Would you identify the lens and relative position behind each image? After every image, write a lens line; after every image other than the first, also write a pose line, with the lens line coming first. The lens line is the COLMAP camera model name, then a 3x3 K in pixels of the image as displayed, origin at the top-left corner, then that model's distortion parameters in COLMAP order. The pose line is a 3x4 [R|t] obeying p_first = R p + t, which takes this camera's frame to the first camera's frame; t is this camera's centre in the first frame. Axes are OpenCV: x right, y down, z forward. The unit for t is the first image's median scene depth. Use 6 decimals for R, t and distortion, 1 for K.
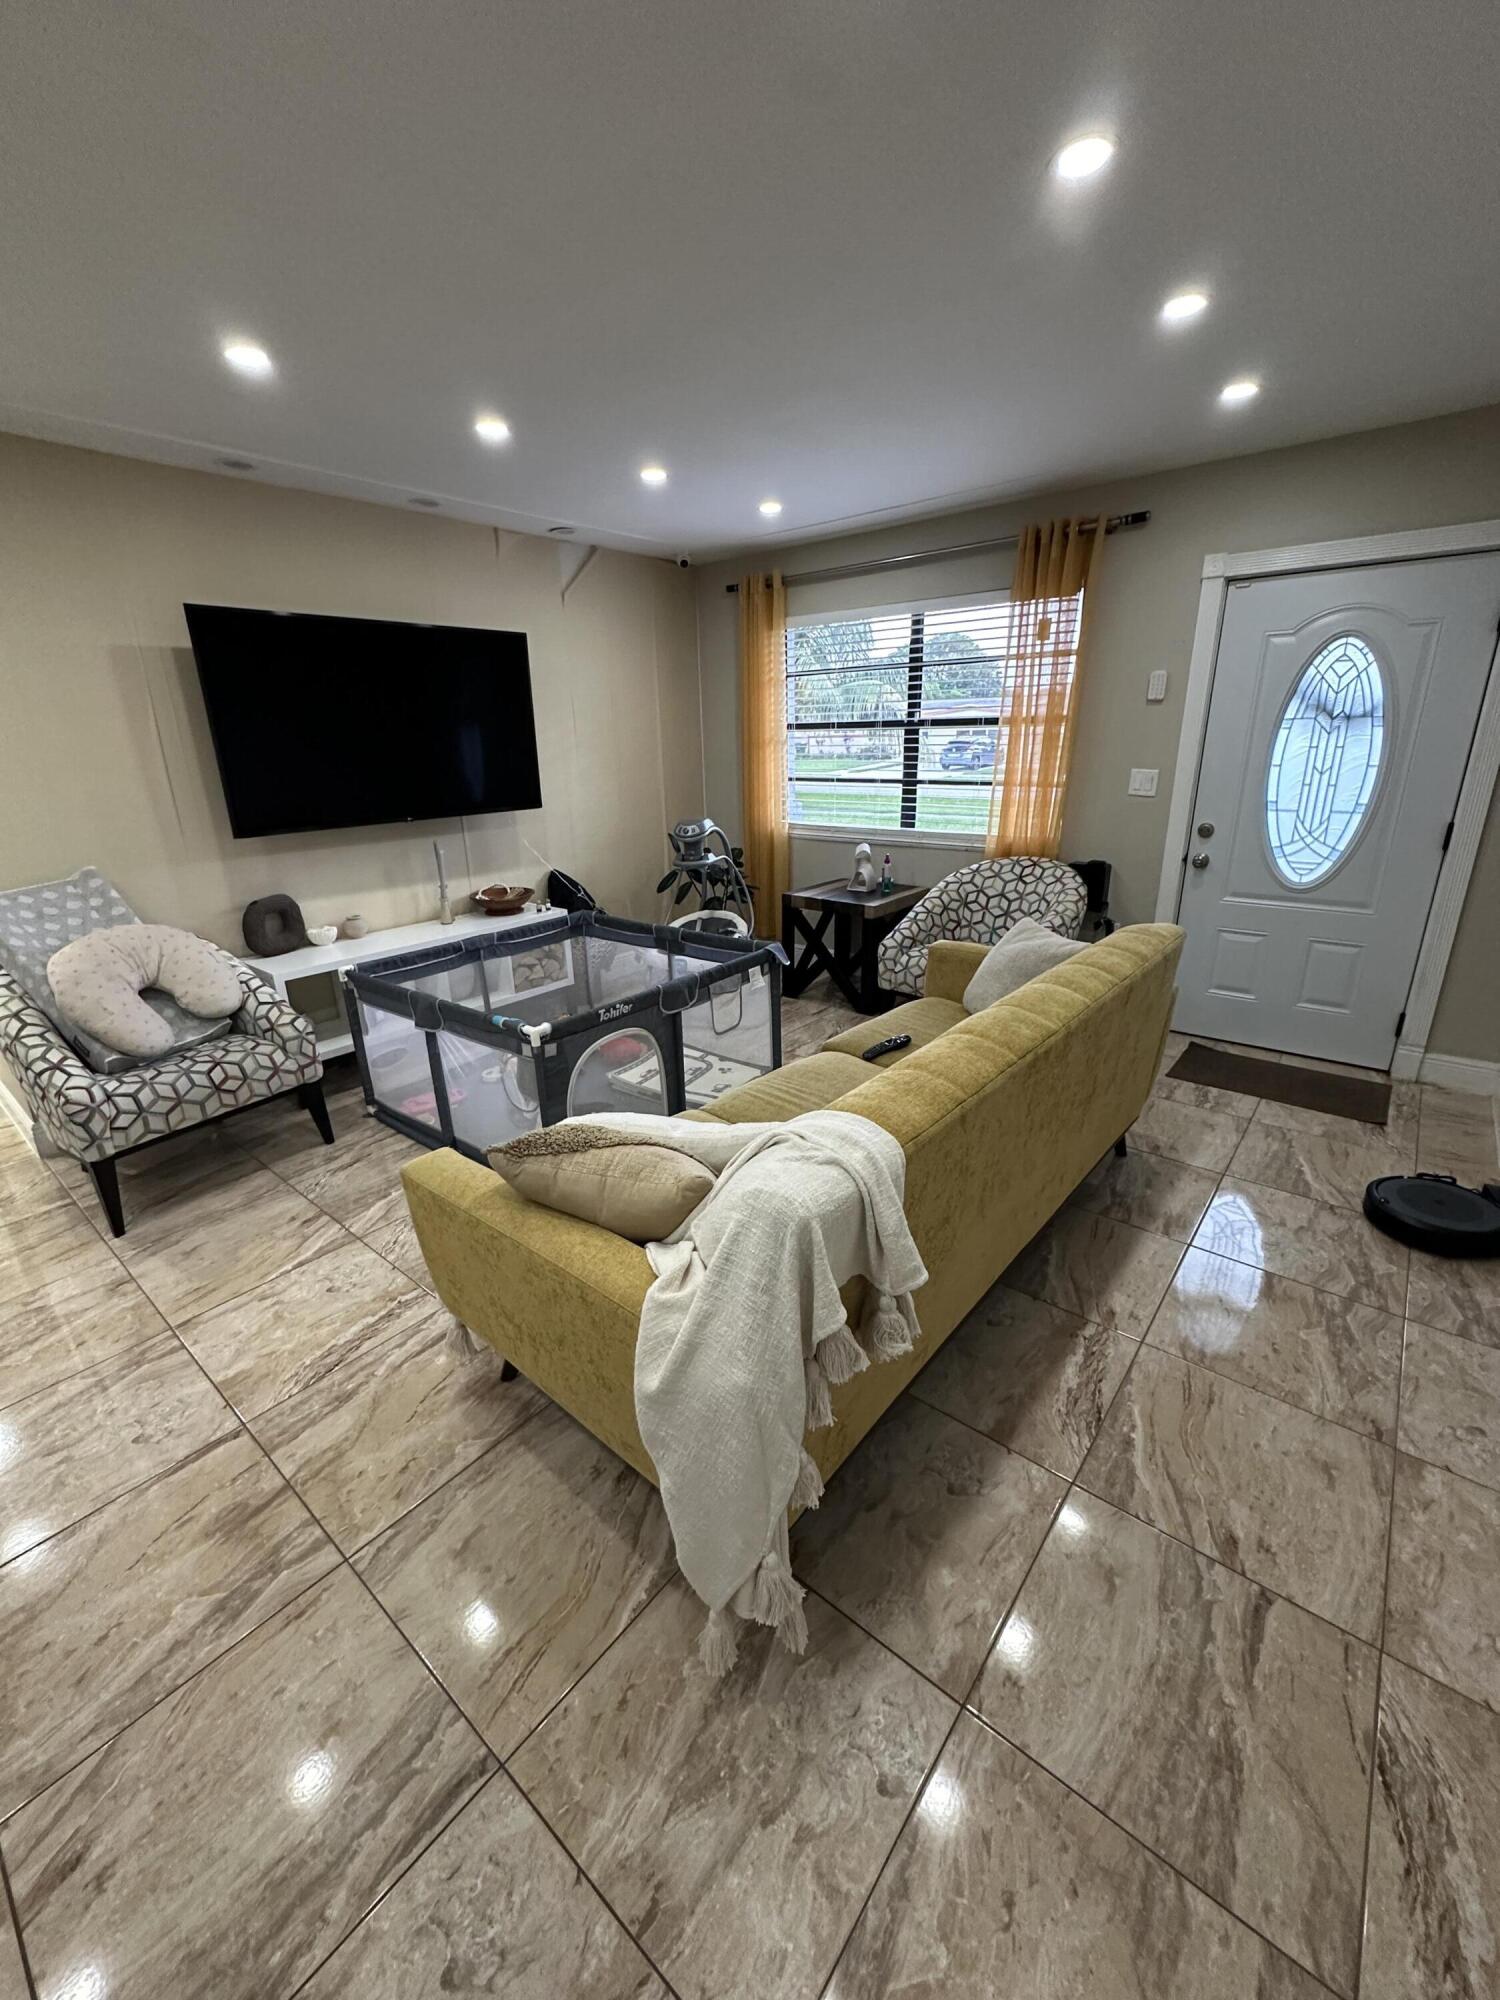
lens RADIAL K [[792.7, 0, 755.8], [0, 792.7, 988.7], [0, 0, 1]] dist [-0.001848, -0.000074]
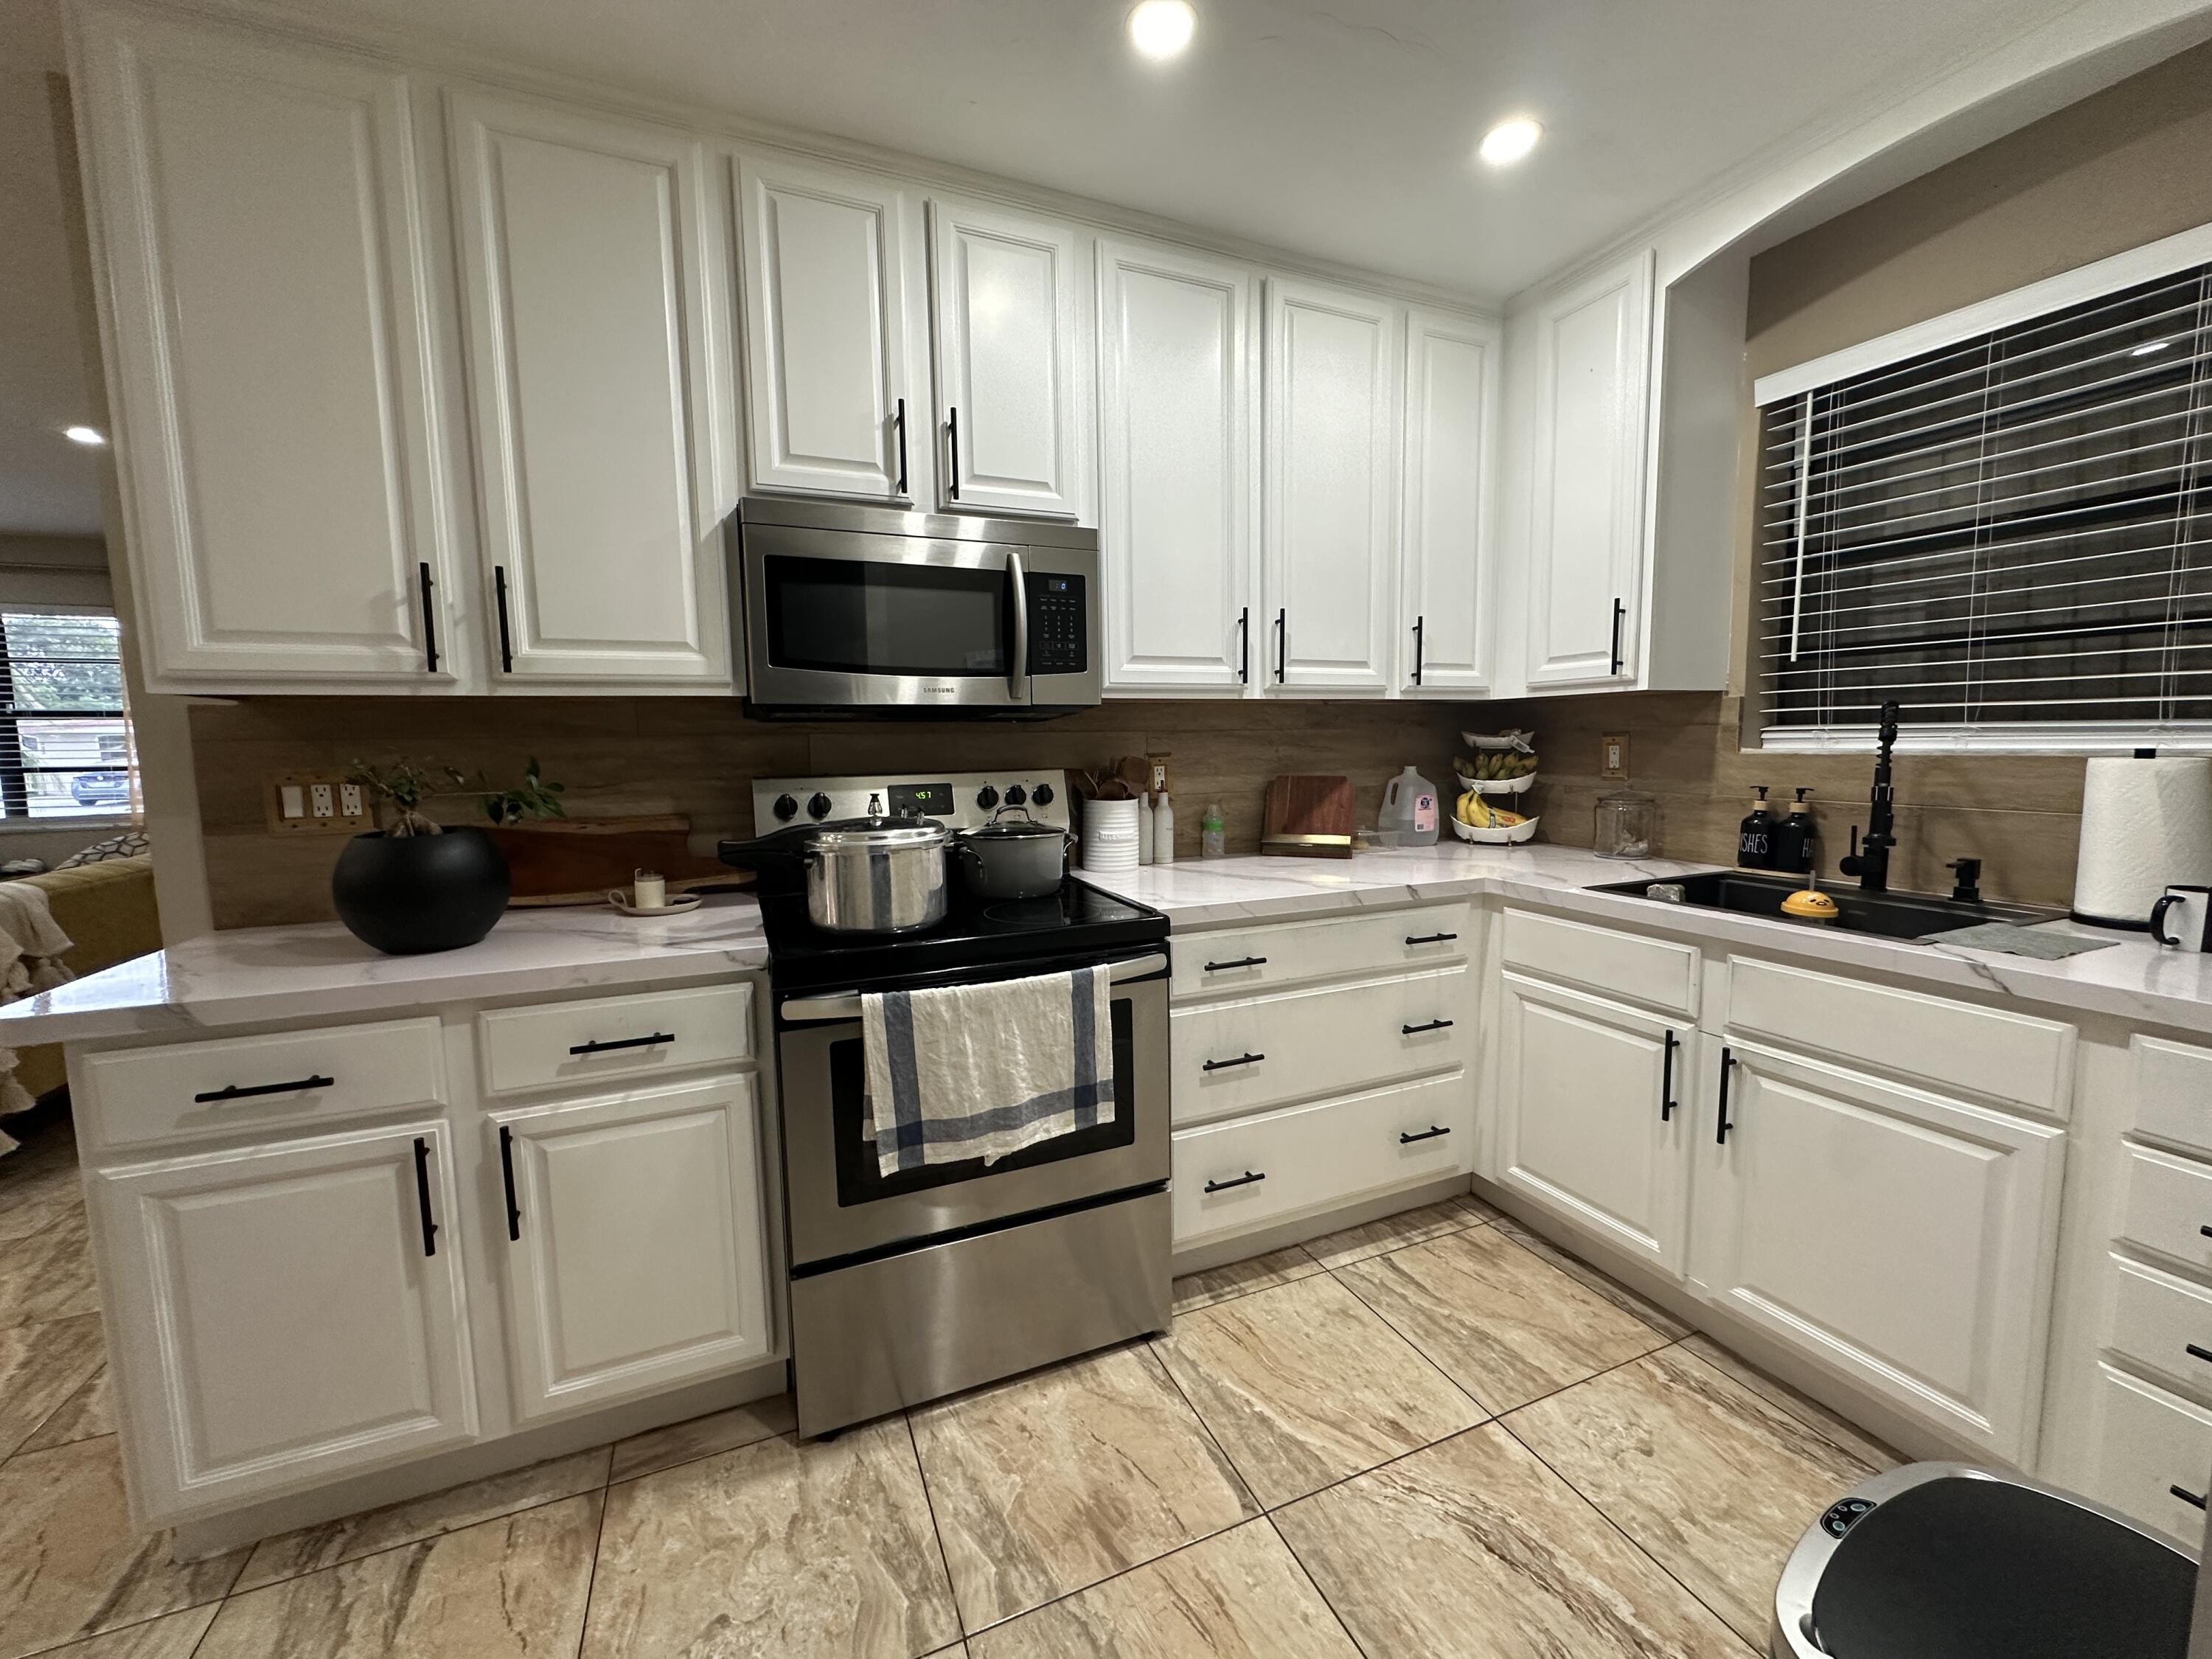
lens RADIAL K [[876.7, 0, 1106.0], [0, 876.7, 828.3], [0, 0, 1]] dist [-0.001848, -0.000074]
pose [[0.466709, -0.074876, 0.881236, -0.151109], [0.280976, 0.957341, -0.067464, 0.296161], [-0.838591, 0.279092, 0.467837, -0.711859]]
